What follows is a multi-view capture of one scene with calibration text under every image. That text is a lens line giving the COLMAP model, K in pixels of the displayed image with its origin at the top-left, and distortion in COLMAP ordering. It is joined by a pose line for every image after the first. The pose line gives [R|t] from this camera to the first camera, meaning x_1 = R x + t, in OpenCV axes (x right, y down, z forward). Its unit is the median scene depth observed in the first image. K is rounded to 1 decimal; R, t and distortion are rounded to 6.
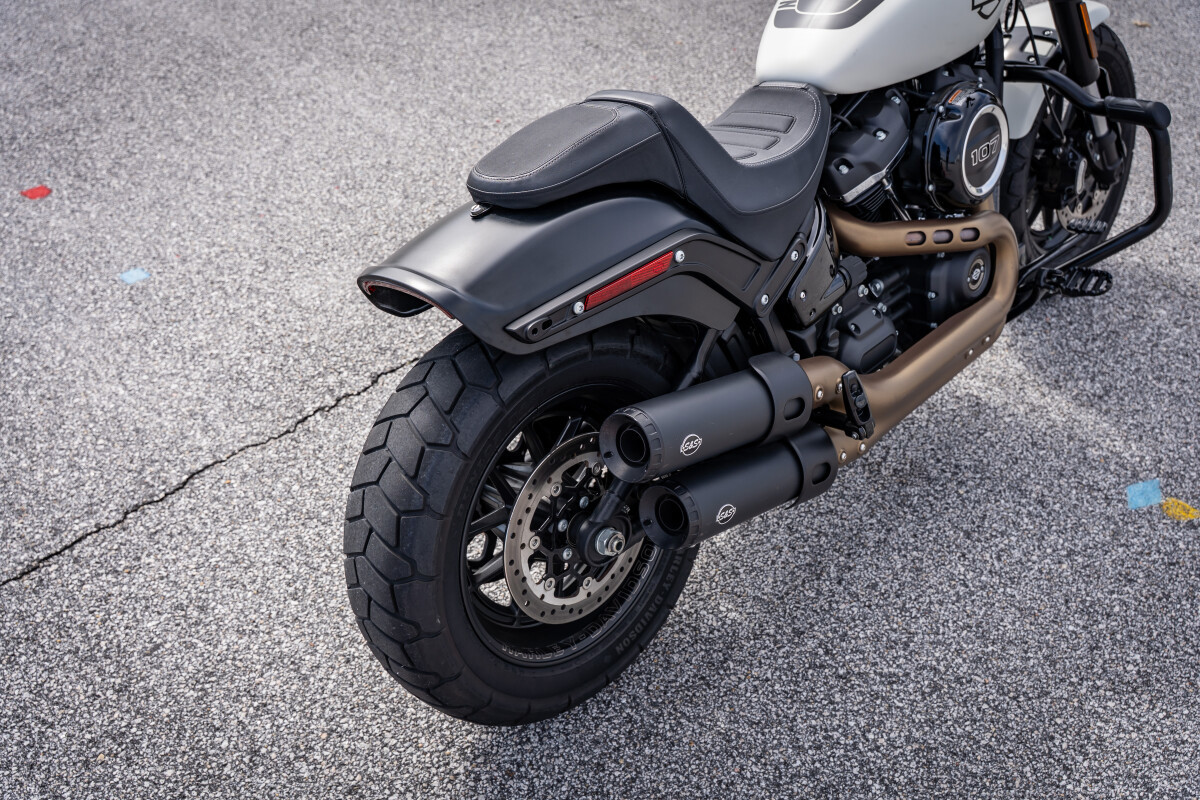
lens RADIAL K [[1179.1, 0, 600.0], [0, 1179.1, 400.0], [0, 0, 1]] dist [0.001242, 0.001745]
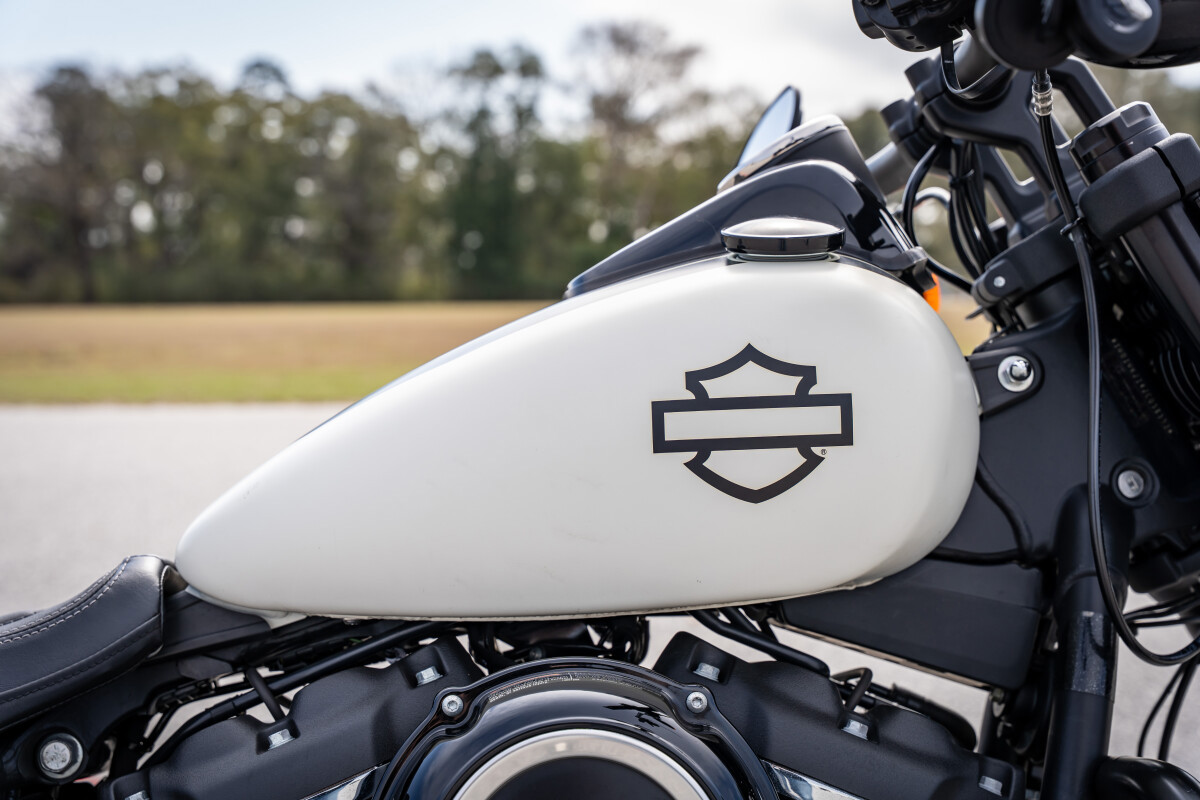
lens RADIAL K [[1765.6, 0, 600.0], [0, 1765.6, 400.0], [0, 0, 1]] dist [0.010765, 0.037006]
pose [[0.727338, 0.048469, -0.684565, 0.727006], [-0.417078, 0.823373, -0.384841, -0.169018], [0.545000, 0.565426, 0.619086, 0.778283]]
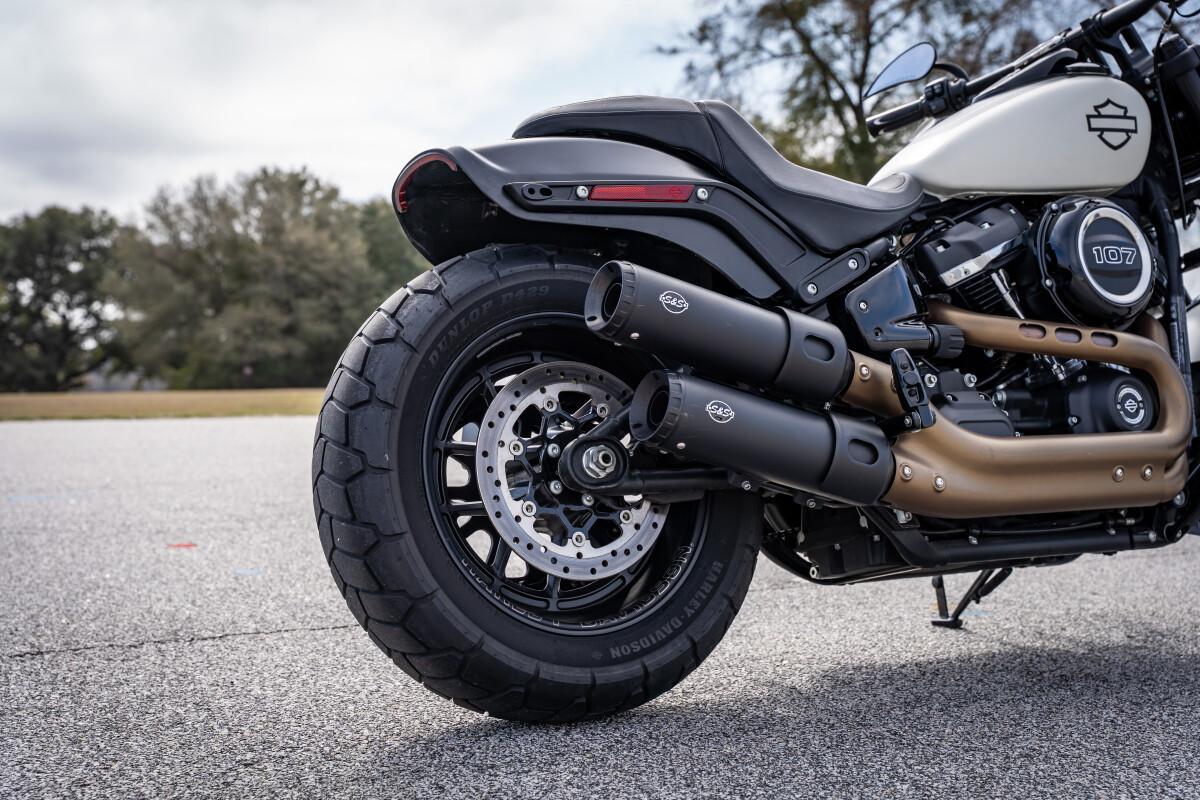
lens RADIAL K [[1682.4, 0, 600.0], [0, 1682.4, 400.0], [0, 0, 1]] dist [0.014008, 0.065064]
pose [[0.963142, 0.001333, -0.268990, 0.344085], [-0.162087, 0.800932, -0.576399, 0.799786], [0.214674, 0.598754, 0.771627, -0.015532]]
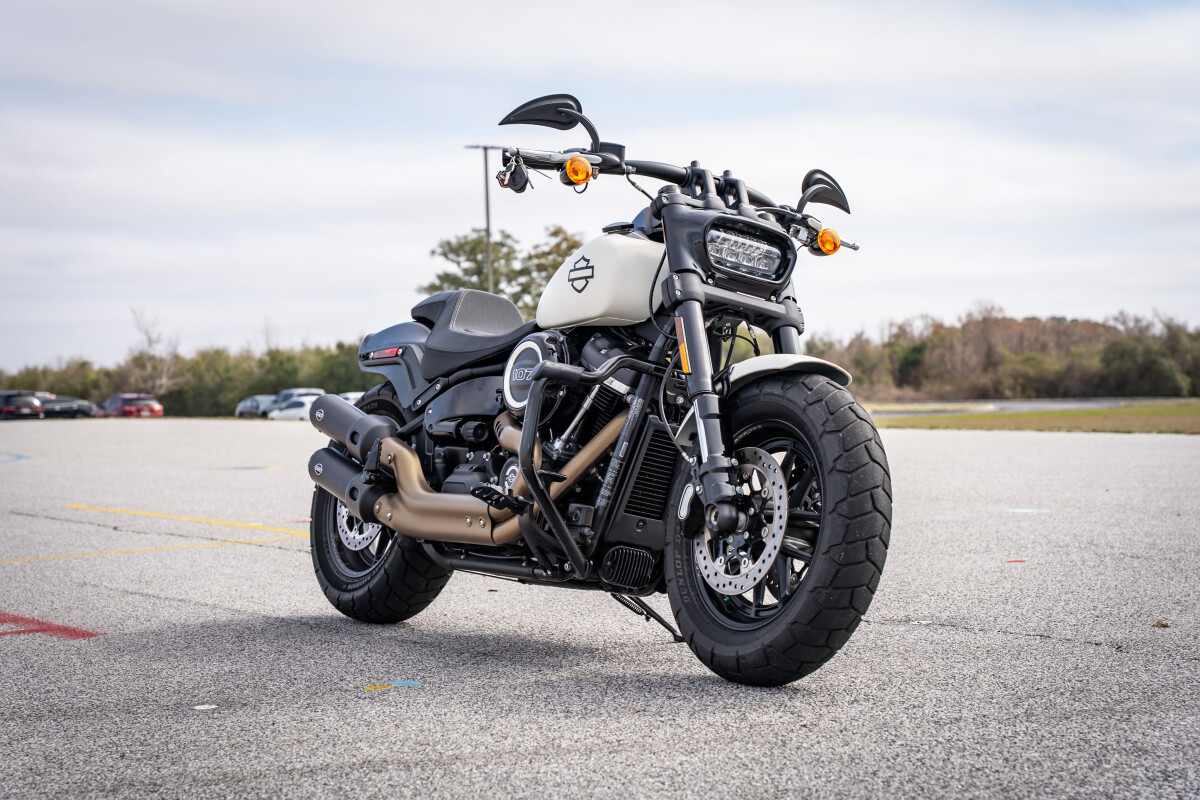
lens RADIAL K [[2109.7, 0, 600.0], [0, 2109.7, 400.0], [0, 0, 1]] dist [0.010765, 0.008589]
pose [[-0.218182, 0.003387, -0.975902, 3.039612], [-0.587641, 0.797924, 0.134148, -0.647850], [0.779150, 0.602749, -0.172102, 1.740508]]
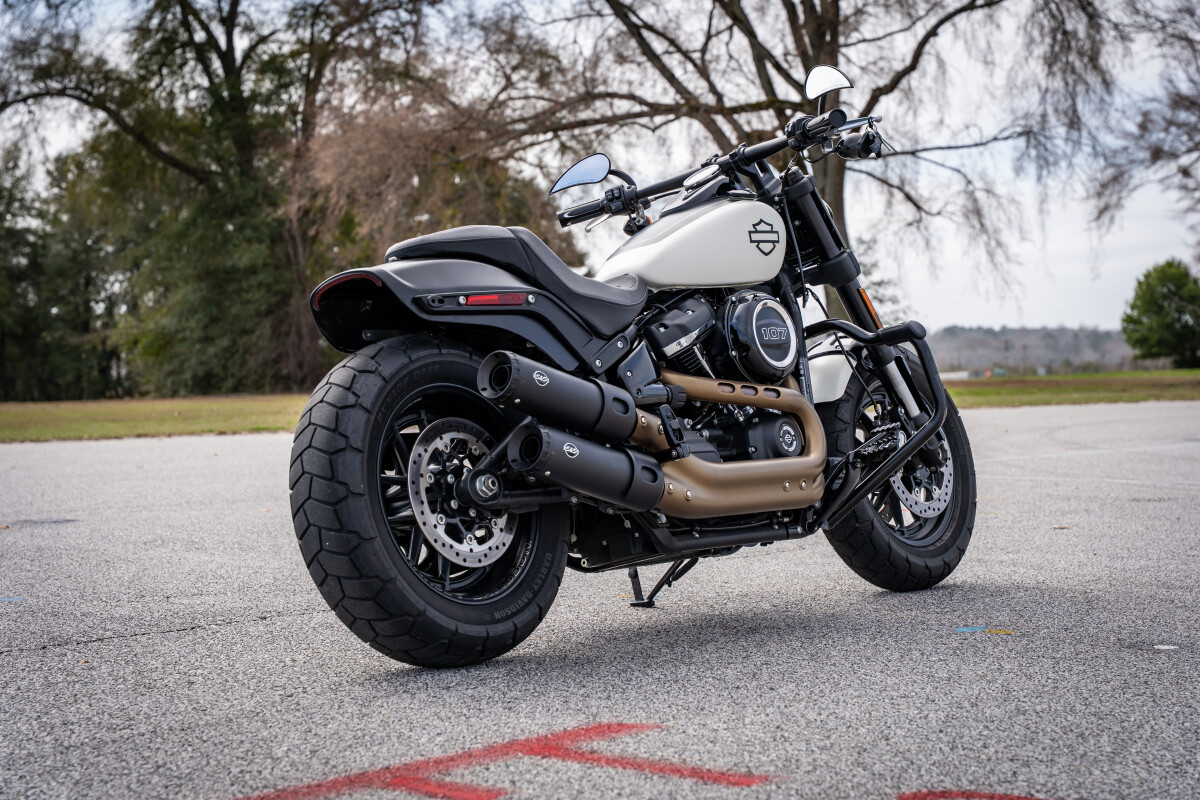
lens RADIAL K [[2154.0, 0, 600.0], [0, 2154.0, 400.0], [0, 0, 1]] dist [0.014137, 0.028084]
pose [[0.997962, -0.014456, 0.062155, -0.013214], [0.049003, 0.797516, -0.601305, 1.464496], [-0.040878, 0.603125, 0.796598, -0.963031]]
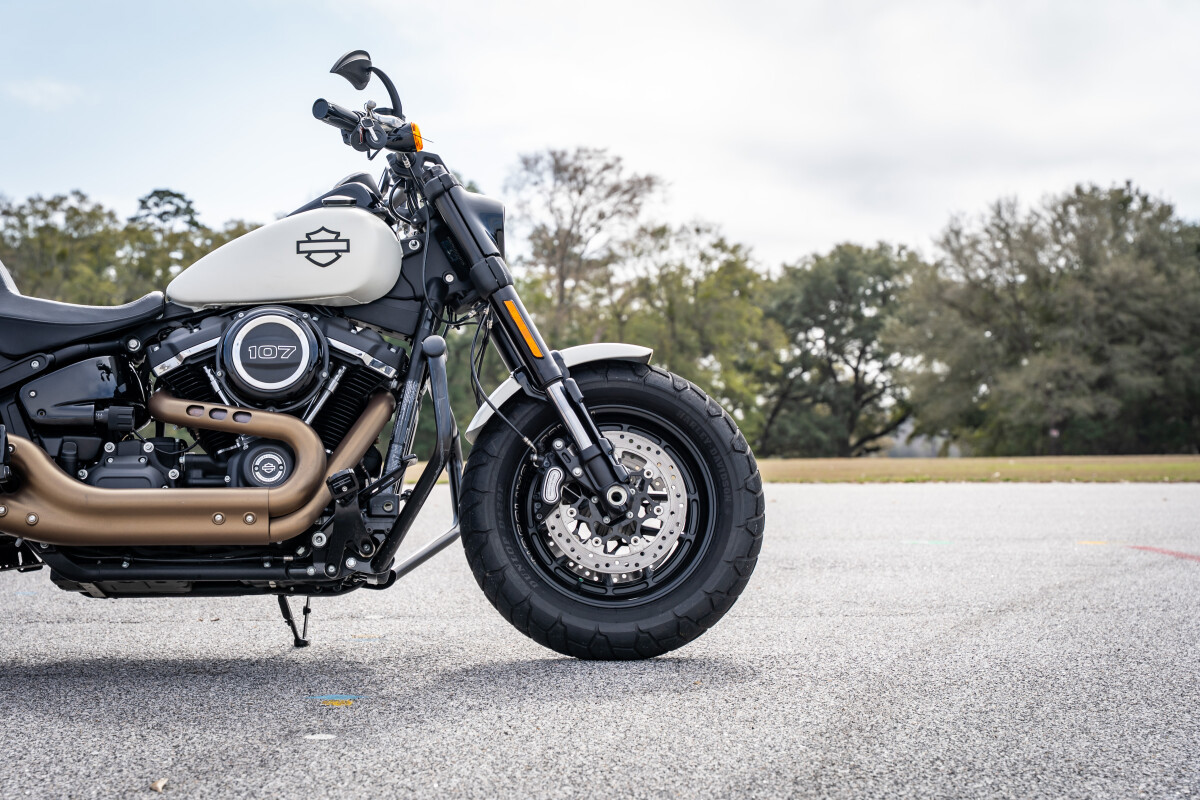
lens RADIAL K [[2079.1, 0, 562.2], [0, 2079.1, 419.8], [0, 0, 1]] dist [0.026279, 0.243006]
pose [[0.728945, -0.005003, -0.684554, 2.285155], [-0.419372, 0.787105, -0.452319, 0.767055], [0.541079, 0.616799, 0.571658, 0.017530]]
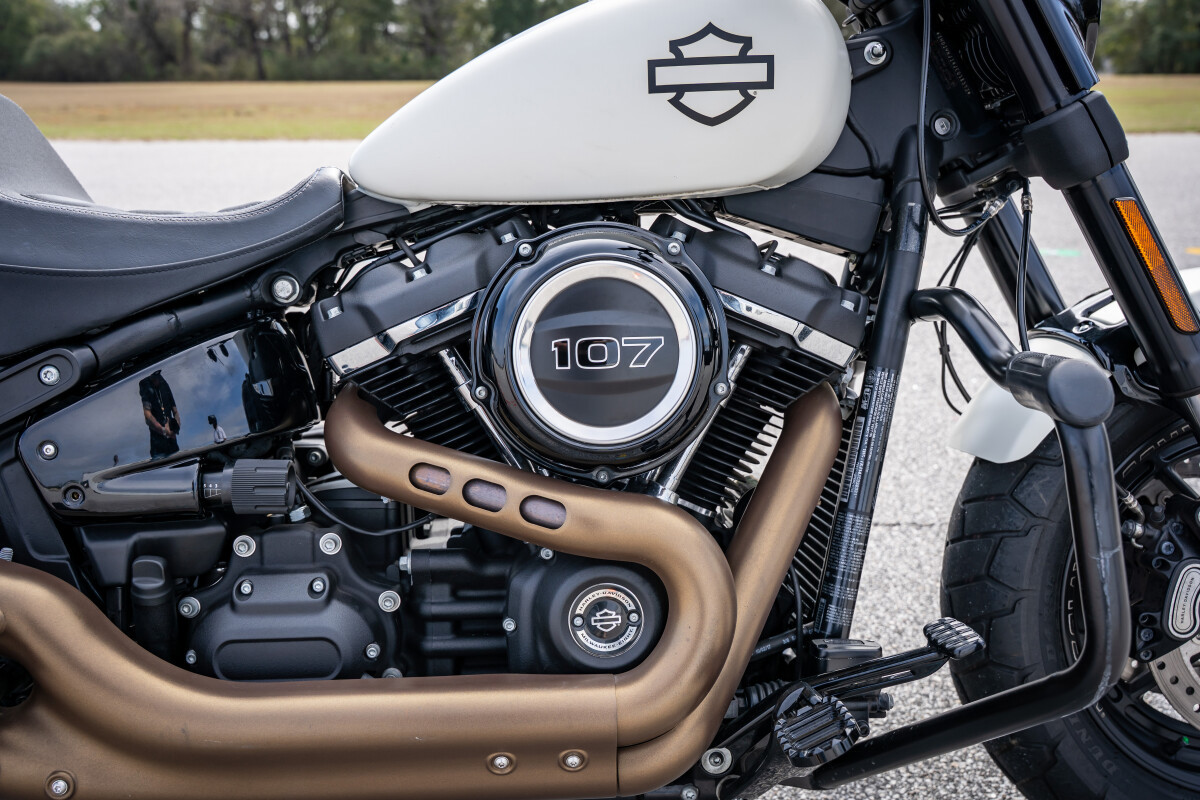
lens RADIAL K [[1090.3, 0, 600.0], [0, 1090.3, 400.0], [0, 0, 1]] dist [0.000688, -0.001184]
pose [[0.733364, 0.202842, -0.648870, 0.727187], [-0.414596, 0.889863, -0.190404, -0.125587], [0.538784, 0.408655, 0.736691, 0.788336]]
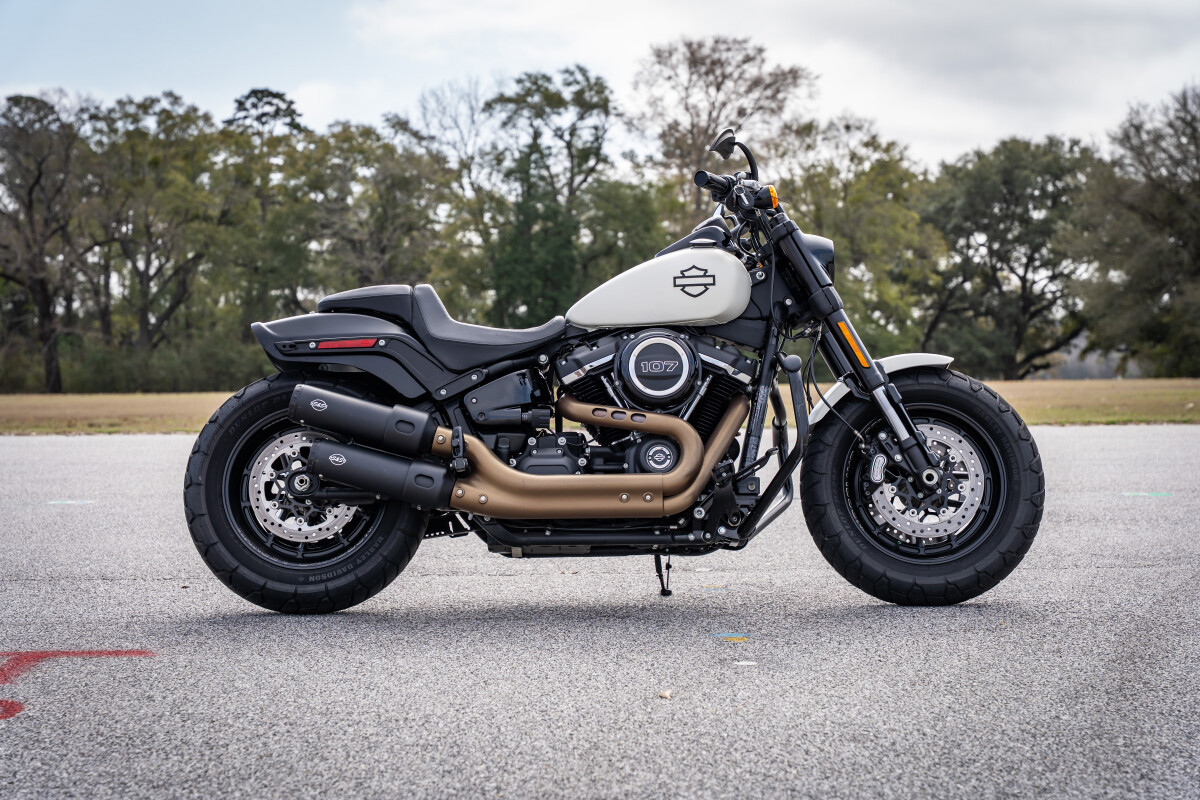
lens RADIAL K [[2323.4, 0, 600.0], [0, 2323.4, 400.0], [0, 0, 1]] dist [0.055892, 0.272782]
pose [[0.703466, 0.010181, -0.710656, 2.776821], [-0.429122, 0.803156, -0.413273, 1.258525], [0.566560, 0.595681, 0.569362, -0.818508]]
